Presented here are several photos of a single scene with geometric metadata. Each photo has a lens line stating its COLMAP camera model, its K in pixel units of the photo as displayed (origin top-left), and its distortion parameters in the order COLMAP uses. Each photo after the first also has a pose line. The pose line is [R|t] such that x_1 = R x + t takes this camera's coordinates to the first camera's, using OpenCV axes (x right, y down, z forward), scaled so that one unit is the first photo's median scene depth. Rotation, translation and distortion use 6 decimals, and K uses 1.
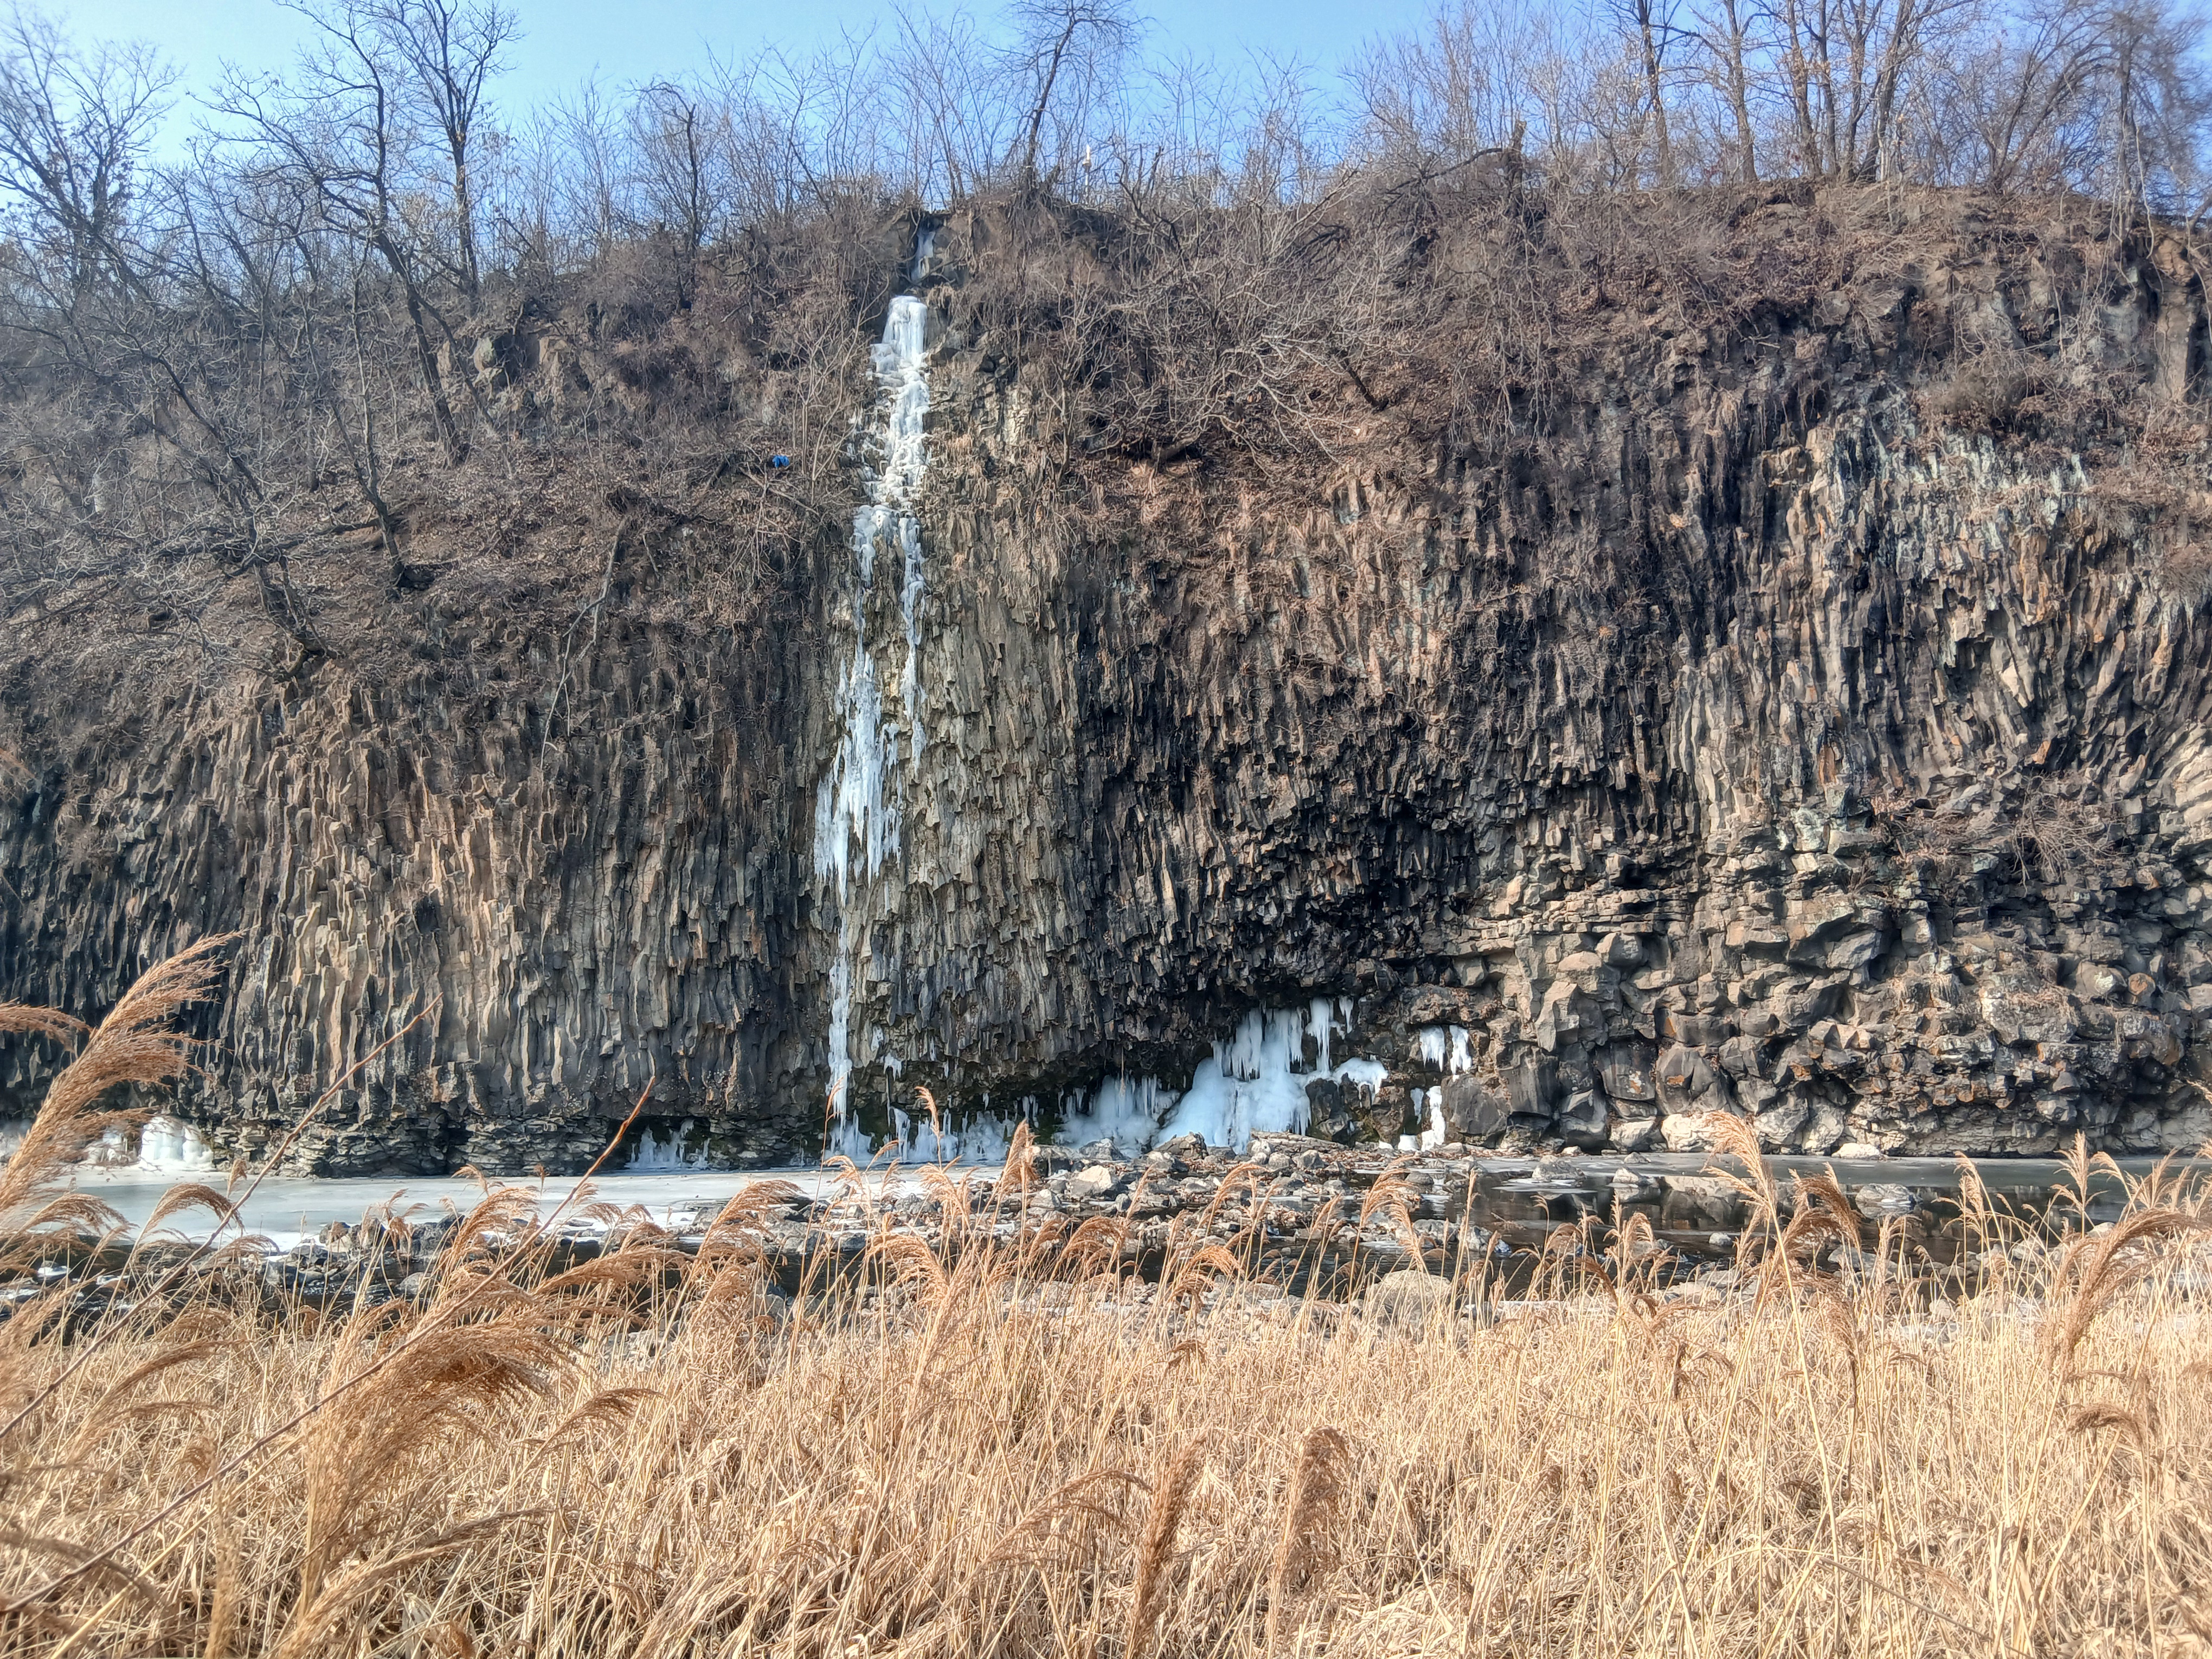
lens RADIAL K [[1662.9, 0, 1105.9], [0, 1662.9, 840.7], [0, 0, 1]] dist [0.139483, -0.255118]
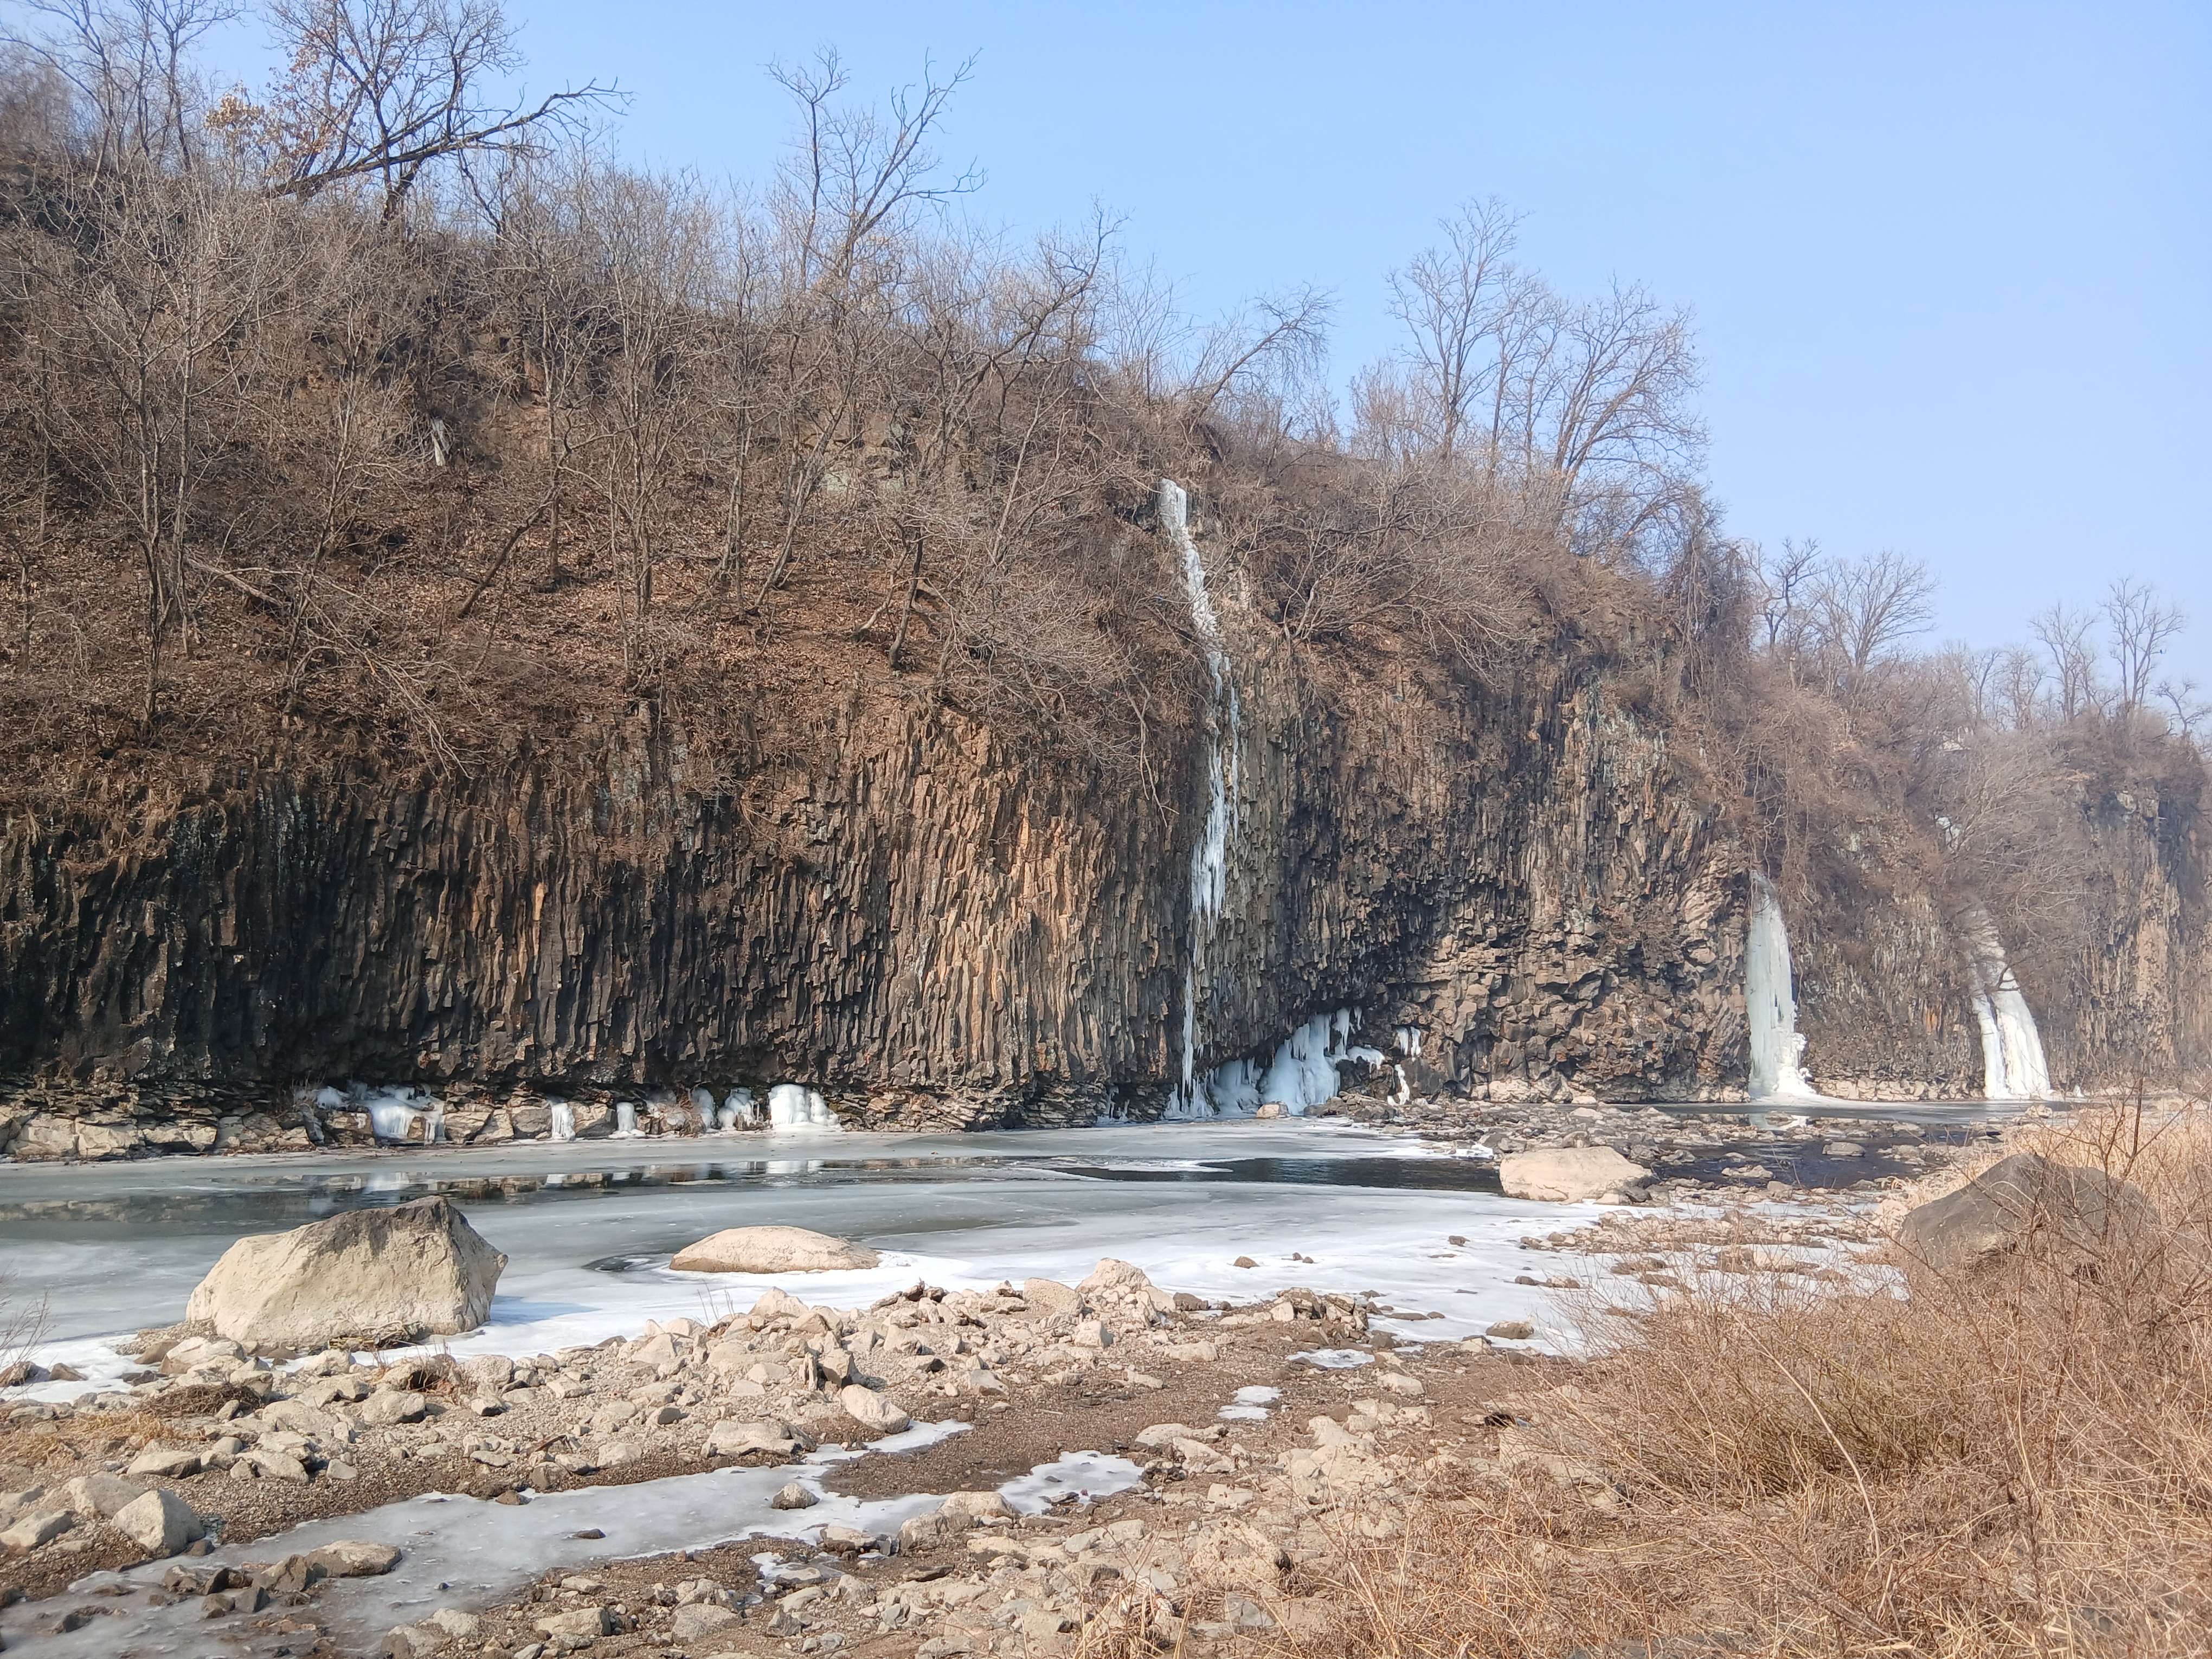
lens RADIAL K [[1662.1, 0, 1103.9], [0, 1662.1, 835.8], [0, 0, 1]] dist [0.132119, -0.249024]
pose [[0.728154, 0.096568, 0.678577, -1.129877], [-0.100024, 0.994398, -0.034180, 0.013916], [-0.678076, -0.042986, 0.733734, 0.040369]]
